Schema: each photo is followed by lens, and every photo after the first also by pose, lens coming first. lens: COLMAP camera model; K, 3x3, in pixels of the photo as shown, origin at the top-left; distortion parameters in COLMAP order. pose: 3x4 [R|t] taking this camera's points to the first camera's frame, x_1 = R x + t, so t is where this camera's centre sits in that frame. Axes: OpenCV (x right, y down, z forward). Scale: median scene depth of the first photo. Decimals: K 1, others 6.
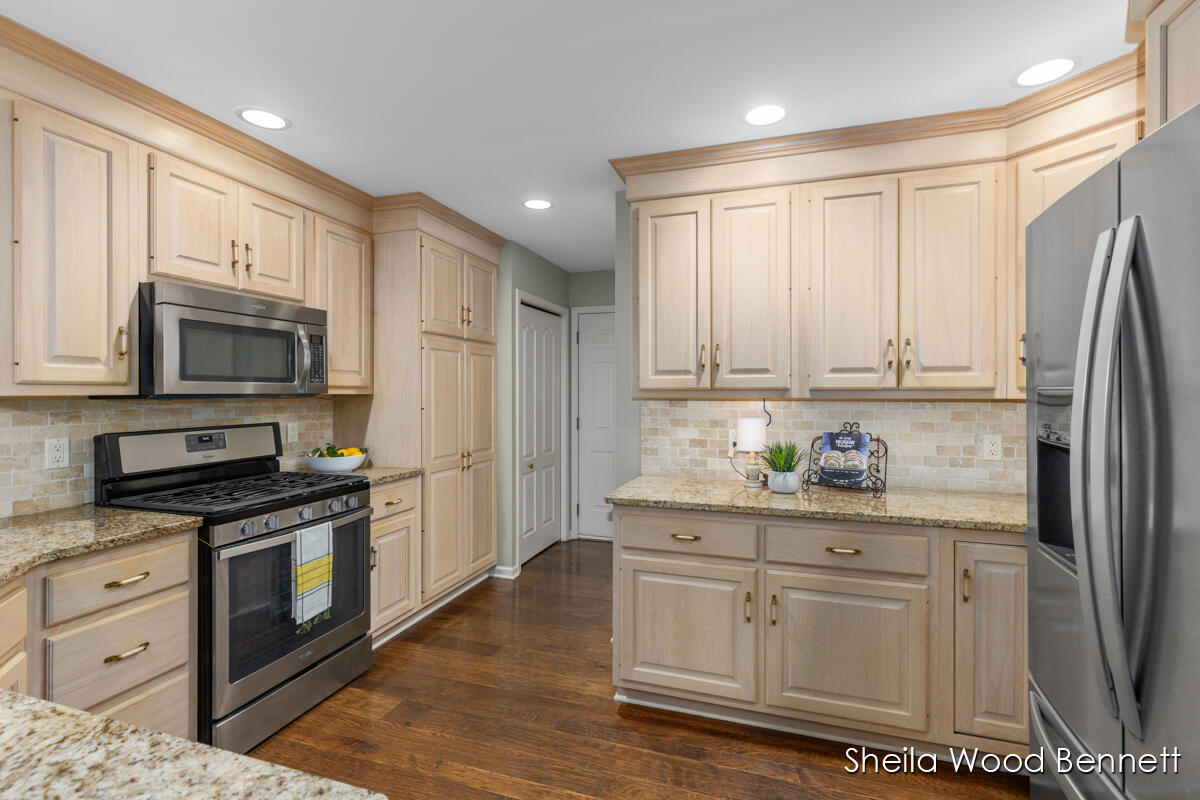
lens RADIAL K [[542.3, 0, 603.7], [0, 542.3, 392.3], [0, 0, 1]] dist [0.008062, -0.000348]
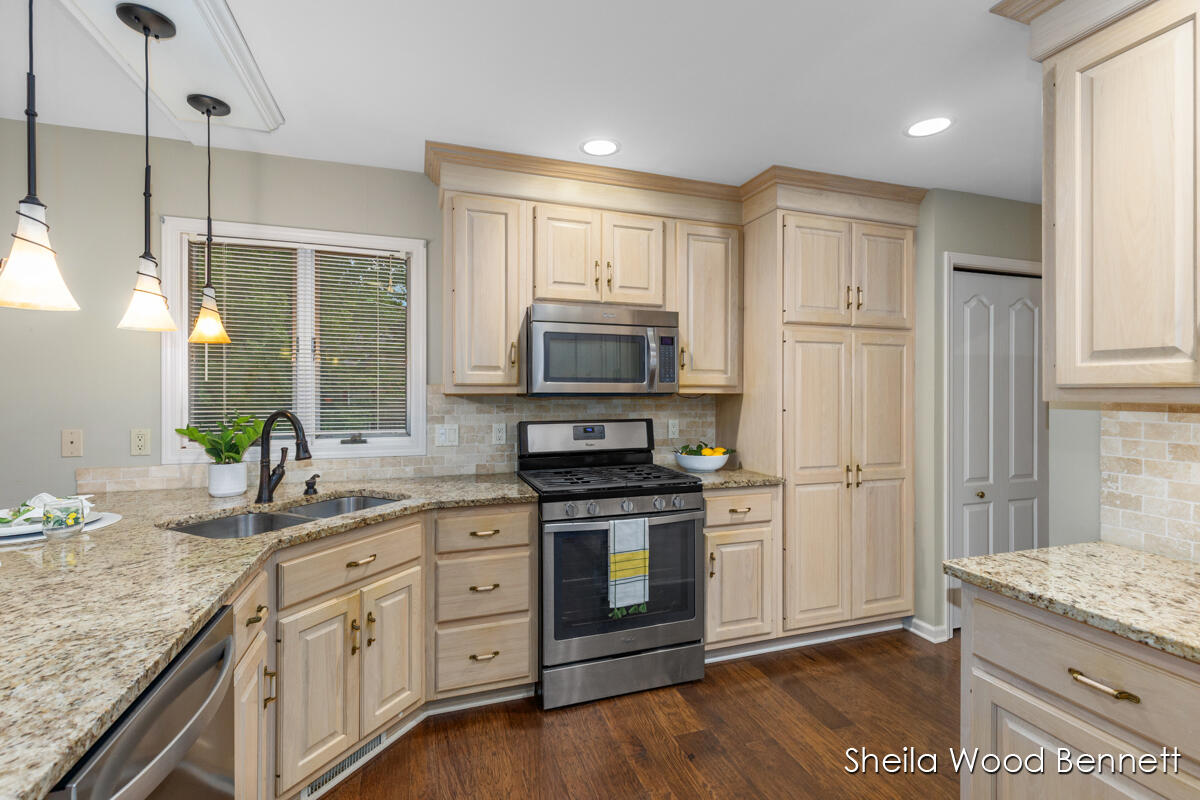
lens RADIAL K [[541.4, 0, 605.9], [0, 541.4, 390.5], [0, 0, 1]] dist [0.006306, 0.000011]
pose [[0.602959, -0.000239, -0.797772, 0.234086], [-0.001088, 0.999999, -0.001122, -0.000695], [0.797772, 0.001545, 0.602958, 0.288741]]
